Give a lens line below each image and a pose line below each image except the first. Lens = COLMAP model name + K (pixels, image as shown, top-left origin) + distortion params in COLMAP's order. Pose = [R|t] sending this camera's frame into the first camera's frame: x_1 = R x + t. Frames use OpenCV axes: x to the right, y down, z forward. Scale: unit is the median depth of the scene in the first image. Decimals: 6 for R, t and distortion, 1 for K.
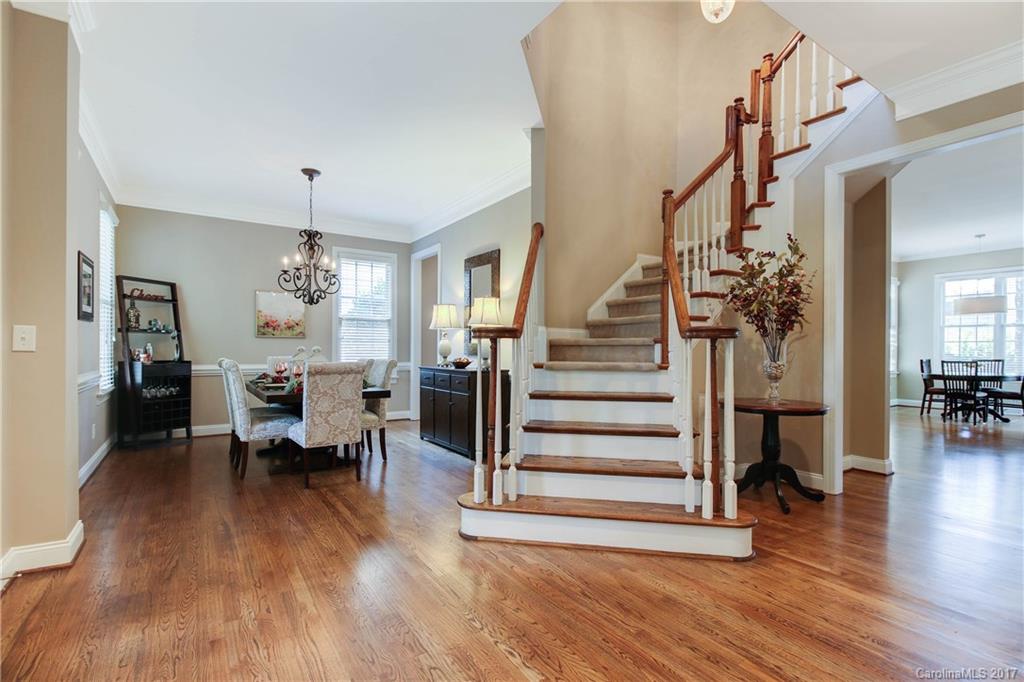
lens RADIAL K [[477.7, 0, 512.0], [0, 477.7, 341.0], [0, 0, 1]] dist [0.002163, -0.000130]
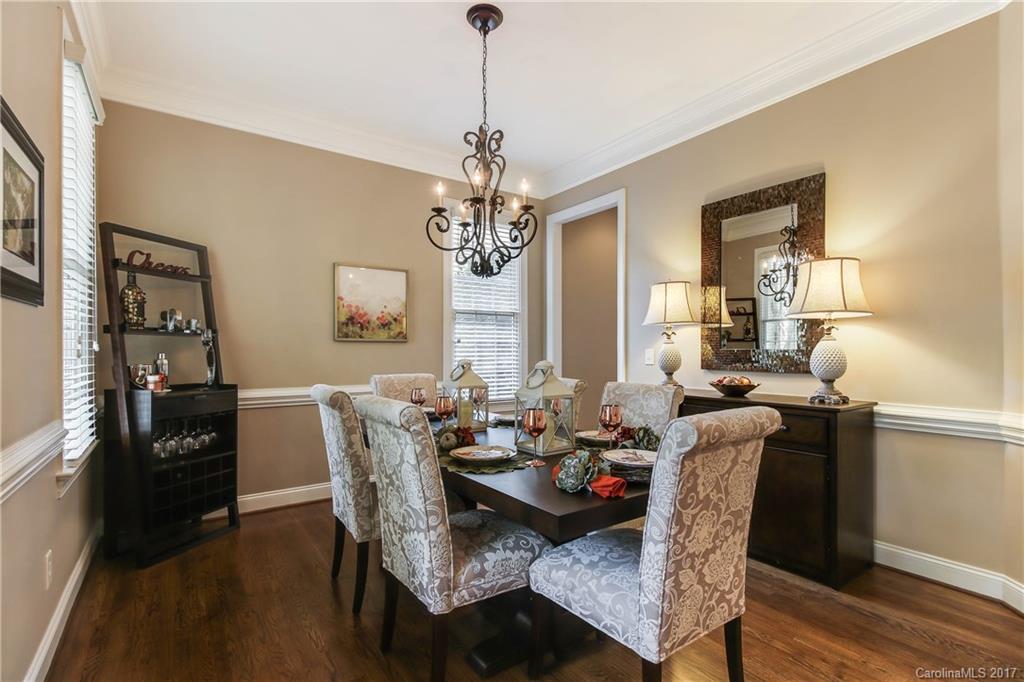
lens RADIAL K [[479.6, 0, 510.8], [0, 479.6, 343.1], [0, 0, 1]] dist [0.001407, 0.000085]
pose [[0.999855, -0.005902, 0.015981, -0.382850], [0.005889, 0.999982, 0.000888, -0.005495], [-0.015986, -0.000794, 0.999872, 0.462930]]
